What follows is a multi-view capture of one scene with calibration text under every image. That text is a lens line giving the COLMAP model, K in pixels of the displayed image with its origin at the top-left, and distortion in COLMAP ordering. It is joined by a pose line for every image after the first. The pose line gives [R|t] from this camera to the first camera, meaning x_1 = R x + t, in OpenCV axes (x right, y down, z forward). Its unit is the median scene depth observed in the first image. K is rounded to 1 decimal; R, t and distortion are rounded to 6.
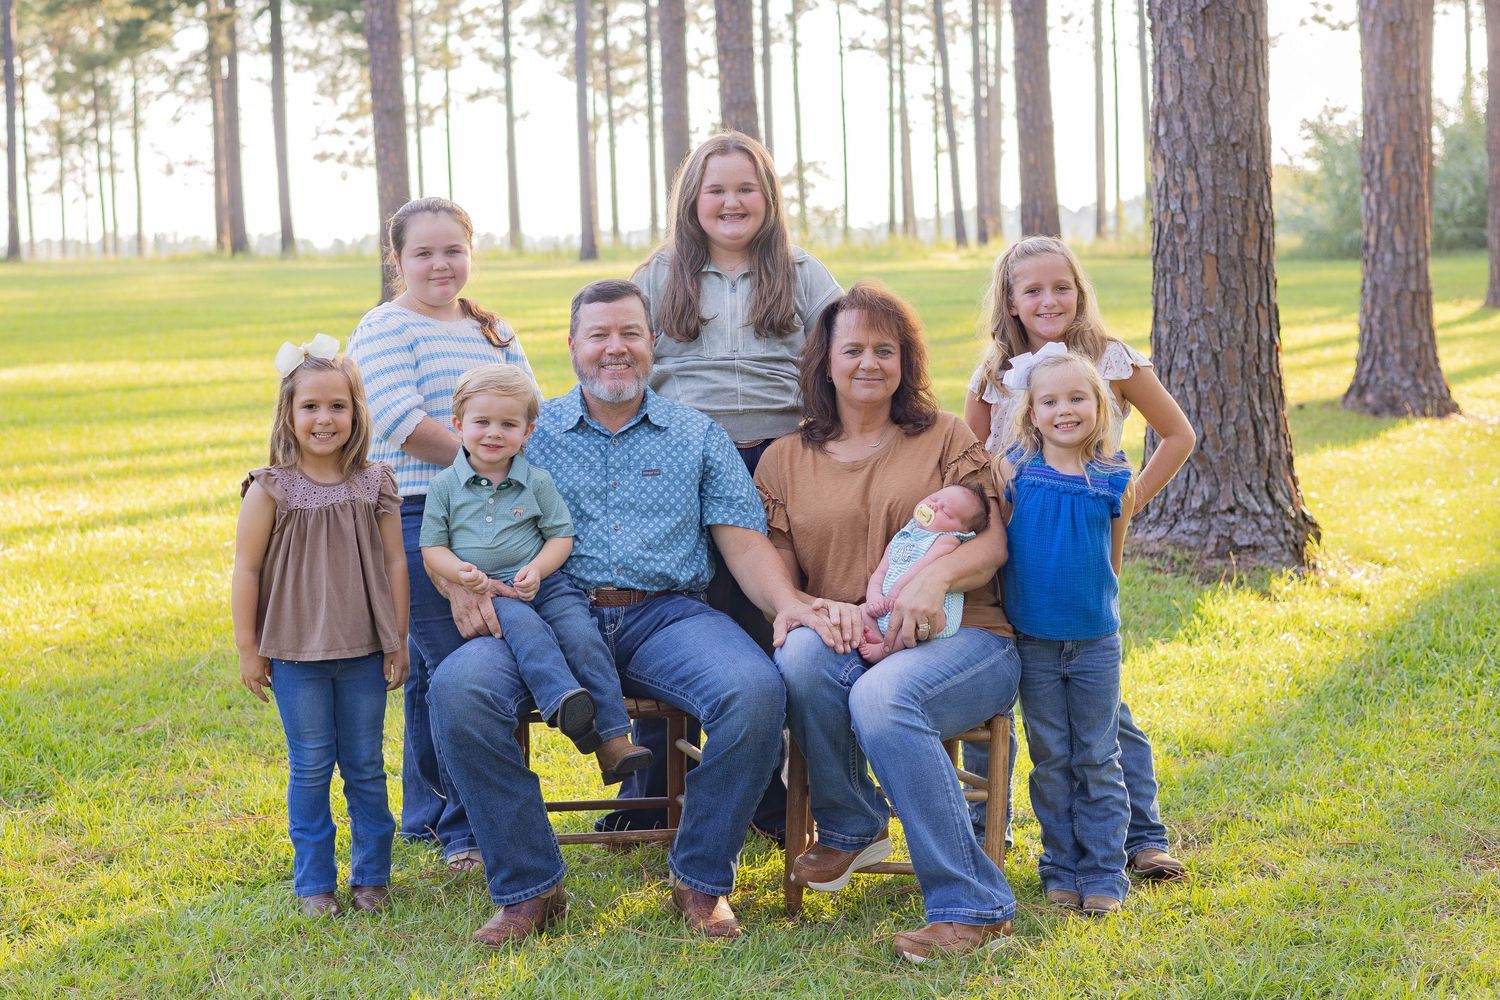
lens RADIAL K [[3166.9, 0, 750.0], [0, 3166.9, 500.0], [0, 0, 1]] dist [-0.035021, 0.264118]
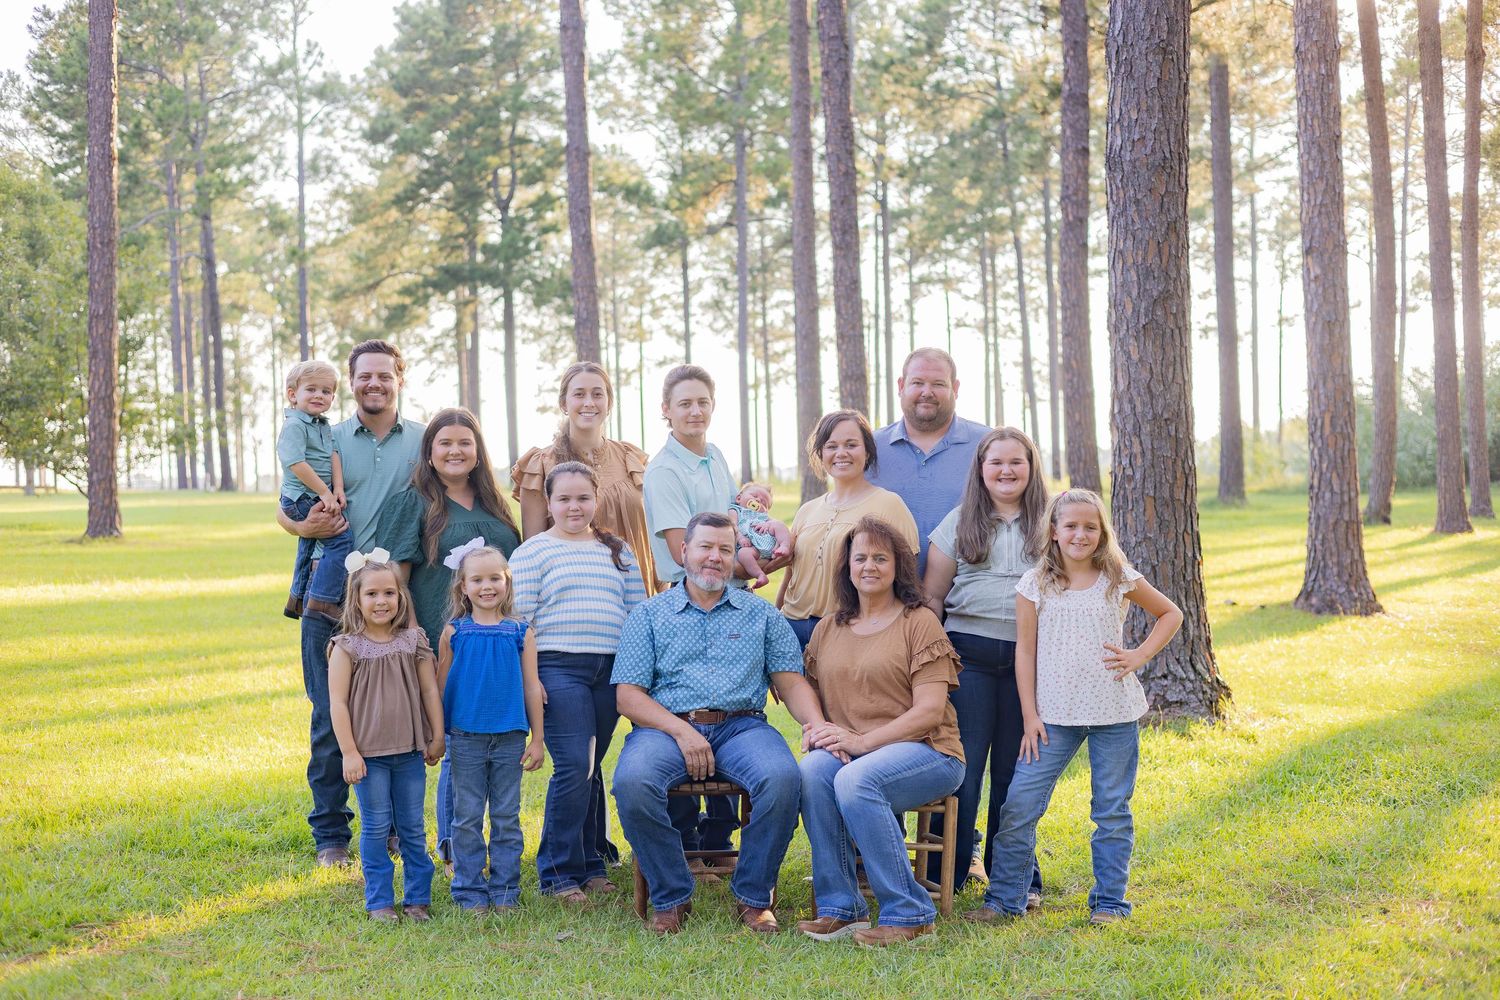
lens RADIAL K [[3166.9, 0, 750.0], [0, 3166.9, 500.0], [0, 0, 1]] dist [-0.035021, 0.264118]
pose [[0.997077, 0.004670, -0.076259, 0.047611], [-0.009798, 0.997704, -0.067009, 0.013504], [0.075771, 0.067560, 0.994834, -0.274170]]
